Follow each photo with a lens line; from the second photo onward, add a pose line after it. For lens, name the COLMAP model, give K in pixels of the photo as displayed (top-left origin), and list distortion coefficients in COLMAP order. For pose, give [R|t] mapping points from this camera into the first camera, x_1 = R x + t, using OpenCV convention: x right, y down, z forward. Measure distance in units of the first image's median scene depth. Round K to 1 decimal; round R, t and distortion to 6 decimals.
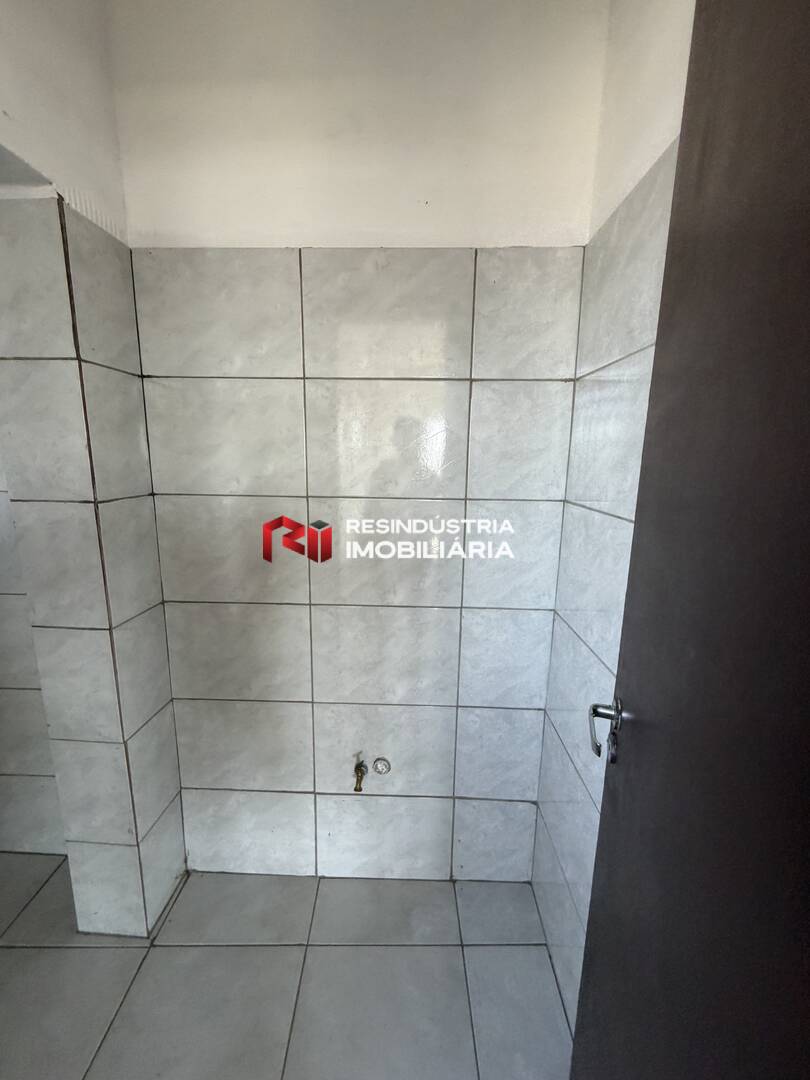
lens RADIAL K [[434.4, 0, 405.0], [0, 434.4, 540.0], [0, 0, 1]] dist [0.001623, 0.000141]
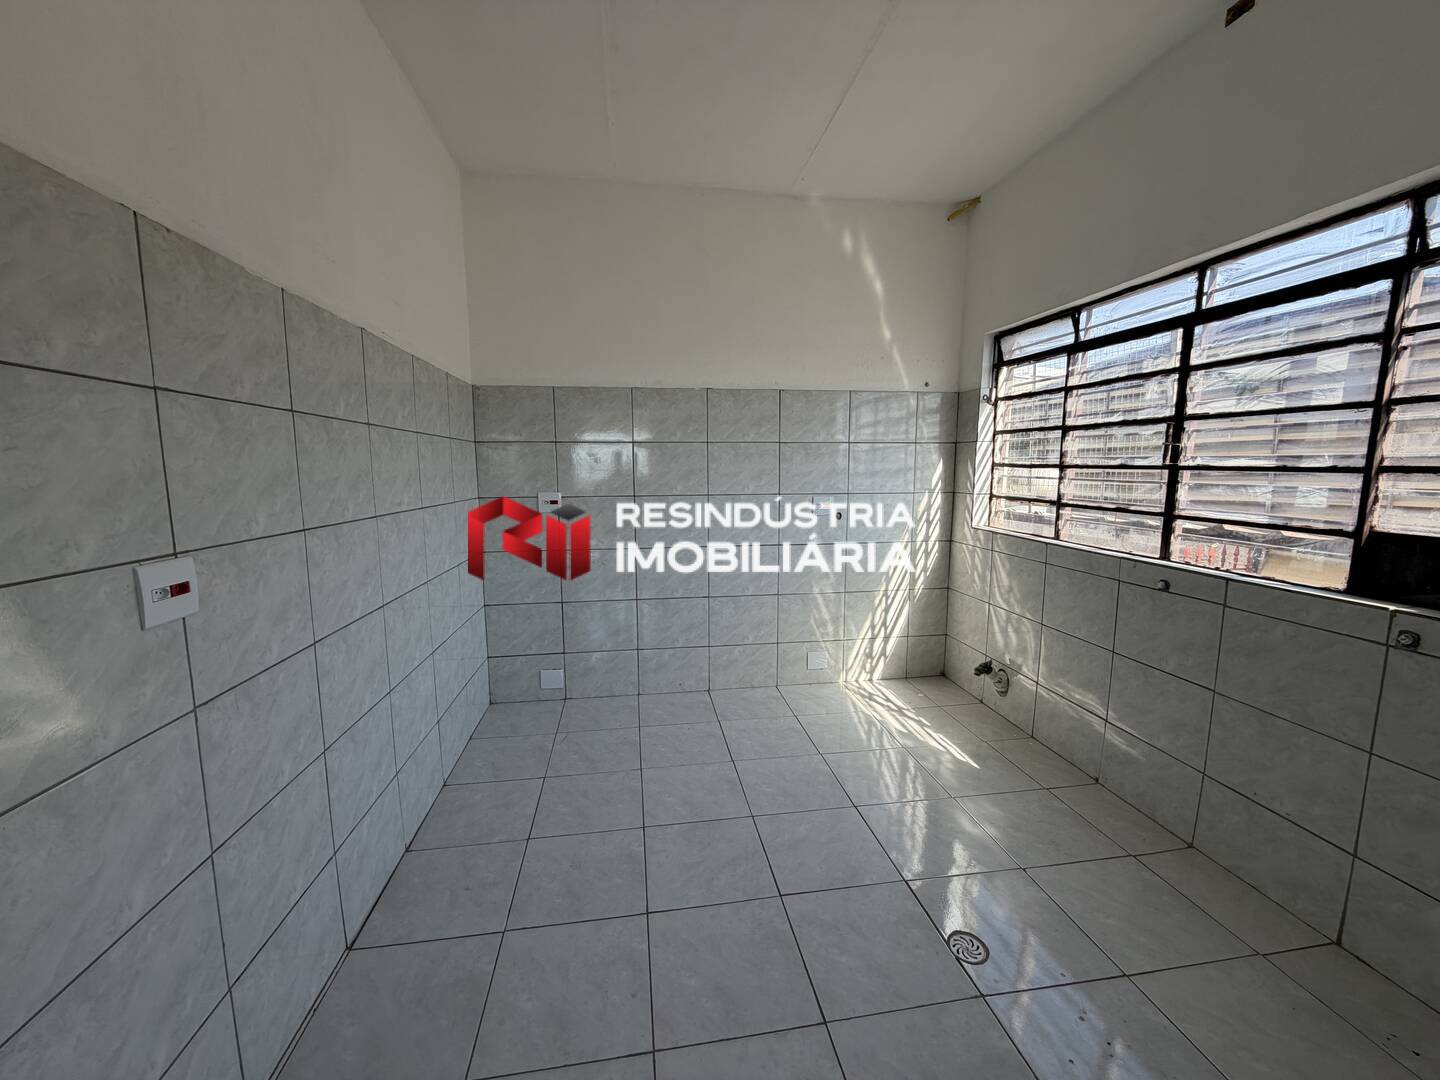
lens RADIAL K [[579.2, 0, 714.6], [0, 579.2, 539.9], [0, 0, 1]] dist [0.001623, 0.000141]
pose [[-0.192383, -0.138657, 0.971475, -0.977556], [0.186421, 0.966776, 0.174904, -0.123442], [-0.963450, 0.214751, -0.160143, 0.322290]]
